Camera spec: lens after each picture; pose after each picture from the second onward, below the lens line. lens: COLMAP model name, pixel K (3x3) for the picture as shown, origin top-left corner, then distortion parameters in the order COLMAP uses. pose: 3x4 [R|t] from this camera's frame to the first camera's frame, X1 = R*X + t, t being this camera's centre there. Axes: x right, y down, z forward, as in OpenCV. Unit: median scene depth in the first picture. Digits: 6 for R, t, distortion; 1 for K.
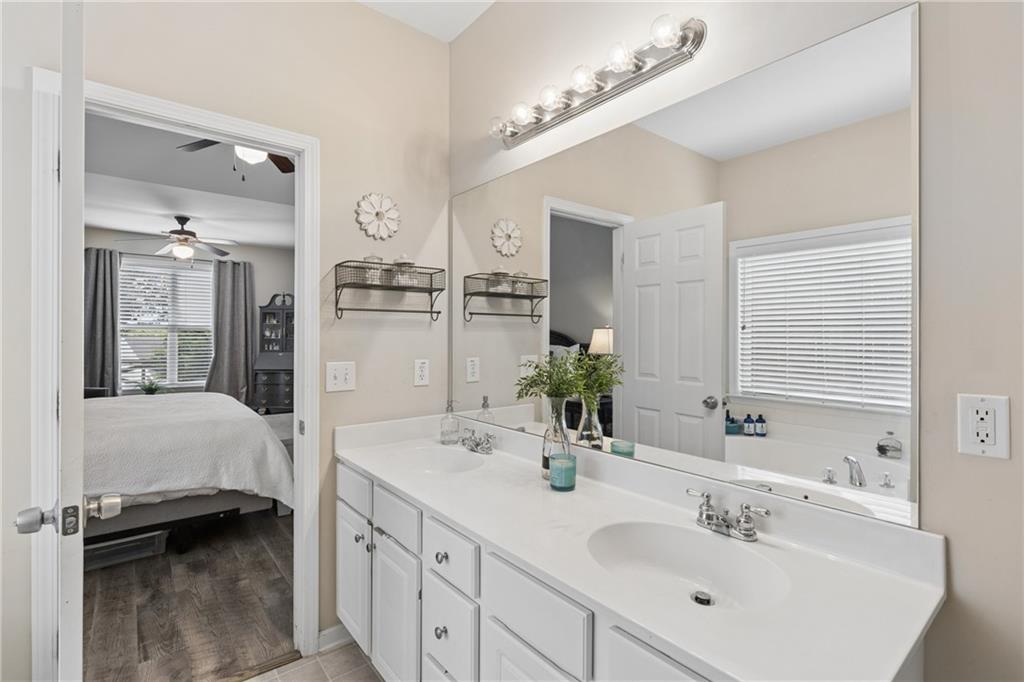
lens RADIAL K [[470.0, 0, 513.2], [0, 470.0, 332.2], [0, 0, 1]] dist [-0.008776, -0.001163]
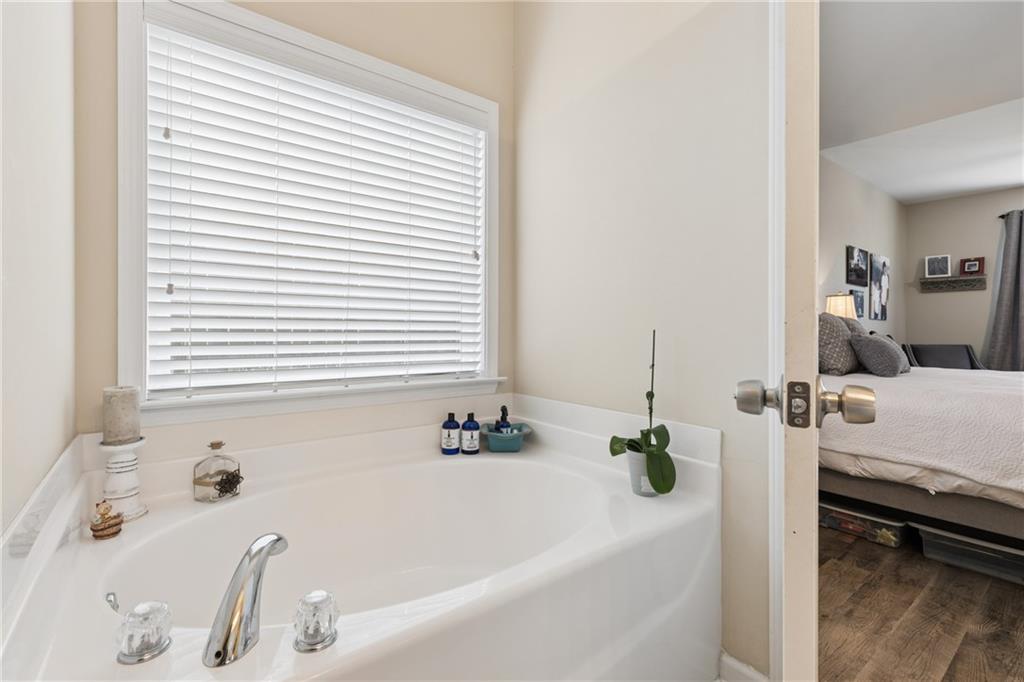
lens RADIAL K [[461.0, 0, 522.0], [0, 461.0, 333.0], [0, 0, 1]] dist [0.006666, -0.001485]
pose [[-0.026317, -0.003329, -0.999648, -0.071376], [0.000379, 0.999994, -0.003340, 0.115909], [0.999654, -0.000467, -0.026315, 0.298724]]
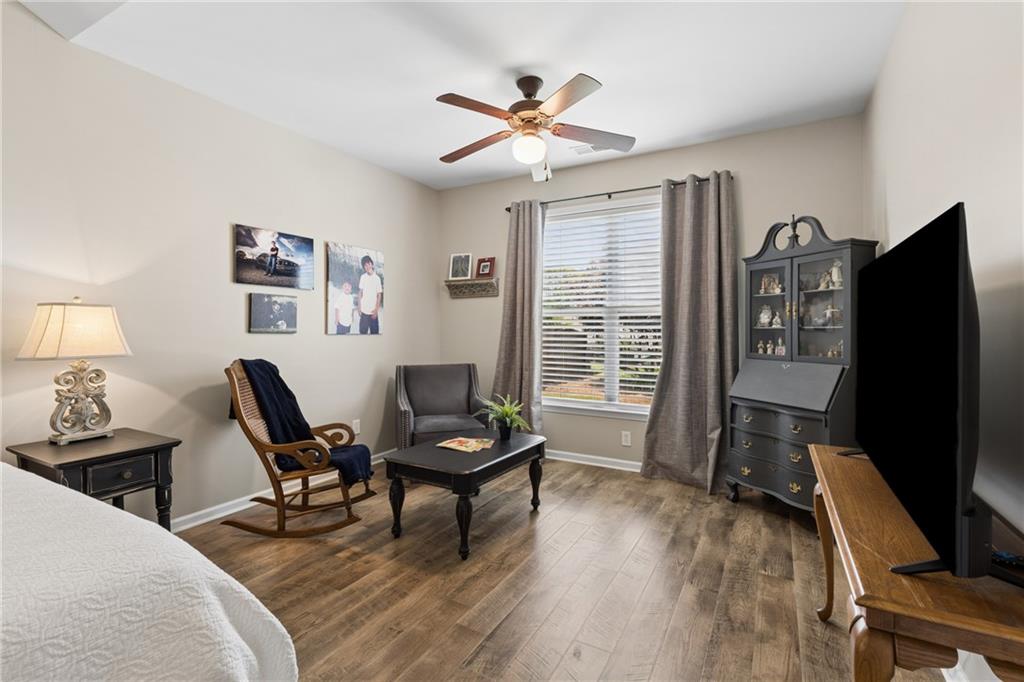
lens RADIAL K [[461.0, 0, 512.6], [0, 461.0, 330.4], [0, 0, 1]] dist [0.006666, -0.001485]
pose [[0.361633, -0.002129, -0.932318, -0.601062], [0.009463, 0.999954, 0.001387, 0.036771], [0.932272, -0.009324, 0.361637, 1.862318]]
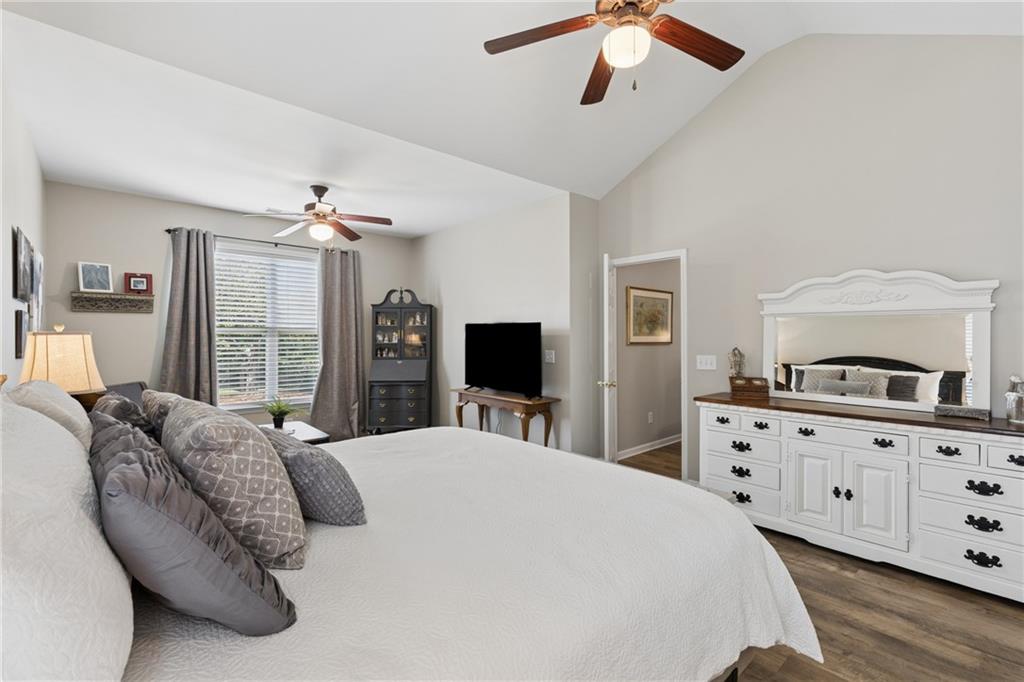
lens RADIAL K [[461.0, 0, 508.3], [0, 461.0, 337.3], [0, 0, 1]] dist [0.006666, -0.001485]
pose [[0.999155, -0.004314, 0.040876, -0.999076], [0.003765, 0.999902, 0.013487, -0.022562], [-0.040930, -0.013321, 0.999073, 0.534332]]
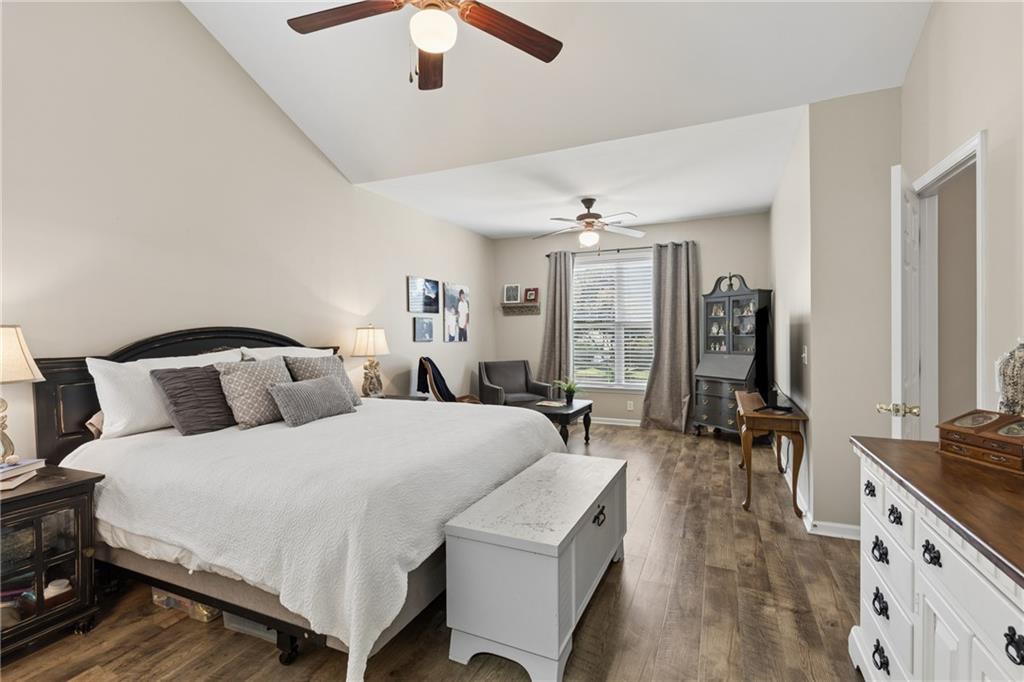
lens RADIAL K [[461.0, 0, 508.5], [0, 461.0, 342.4], [0, 0, 1]] dist [0.006666, -0.001485]
pose [[0.441007, 0.010093, -0.897447, 0.022784], [0.018732, 0.999615, 0.020447, 0.006611], [0.897308, -0.025828, 0.440648, 1.096821]]
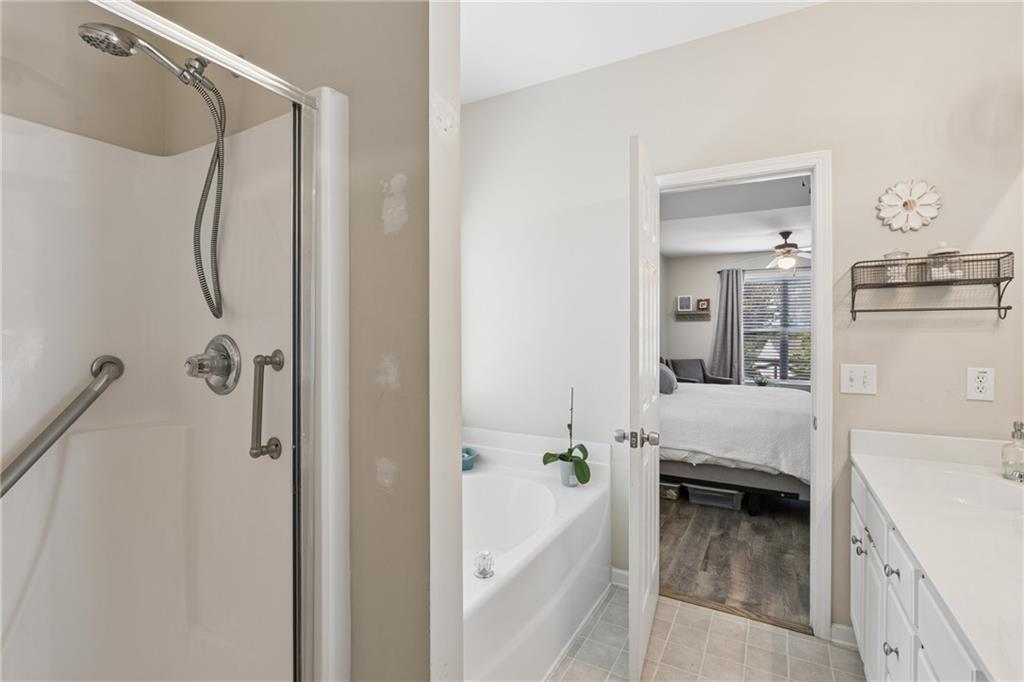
lens RADIAL K [[470.0, 0, 519.2], [0, 470.0, 335.3], [0, 0, 1]] dist [-0.008776, -0.001163]
pose [[0.372542, -0.001576, -0.928014, 0.221228], [0.002278, 0.999997, -0.000784, 0.000820], [0.928013, -0.001822, 0.372544, -0.024491]]
